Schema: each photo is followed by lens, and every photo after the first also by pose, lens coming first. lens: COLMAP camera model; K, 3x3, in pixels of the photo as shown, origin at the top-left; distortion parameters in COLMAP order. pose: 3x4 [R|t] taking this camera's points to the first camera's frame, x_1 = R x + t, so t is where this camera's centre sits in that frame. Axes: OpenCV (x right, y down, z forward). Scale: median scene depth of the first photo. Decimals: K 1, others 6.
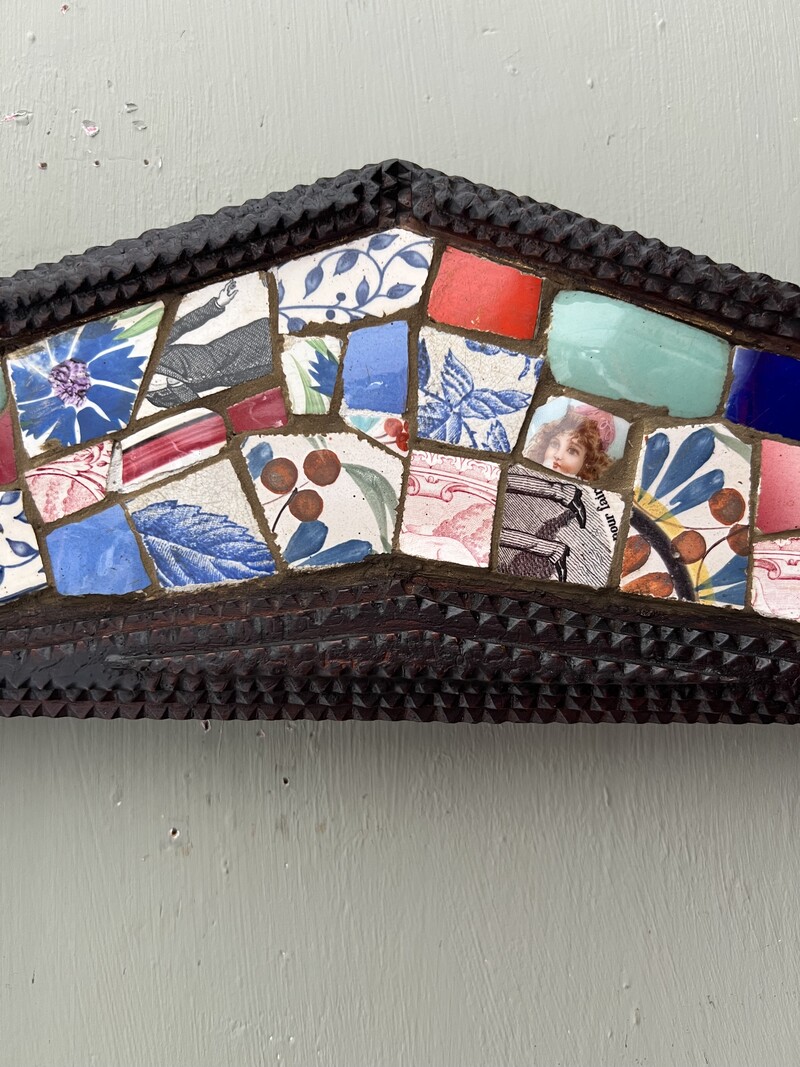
lens RADIAL K [[805.6, 0, 407.7], [0, 805.6, 532.4], [0, 0, 1]] dist [0.003263, -0.036384]
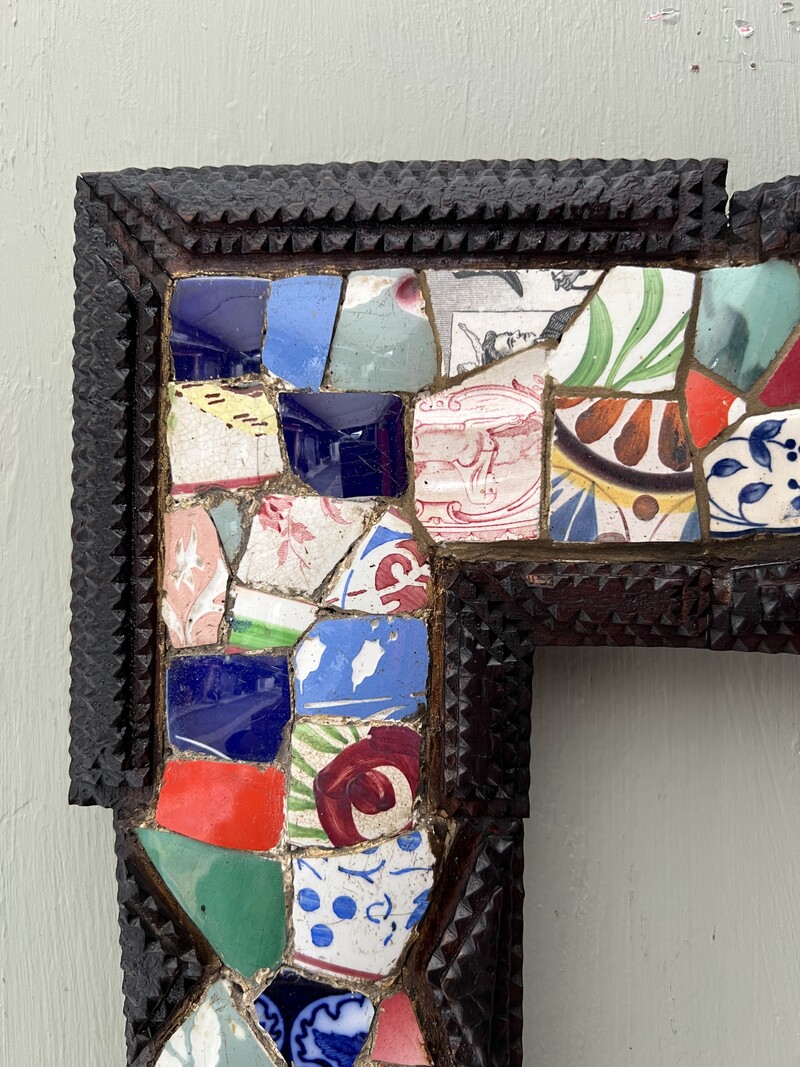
lens RADIAL K [[805.6, 0, 398.9], [0, 805.6, 532.4], [0, 0, 1]] dist [0.003263, -0.036384]
pose [[0.998048, 0.011160, -0.061439, -0.733024], [-0.009532, 0.999597, 0.026725, 0.056911], [0.061712, -0.026088, 0.997753, 0.041960]]
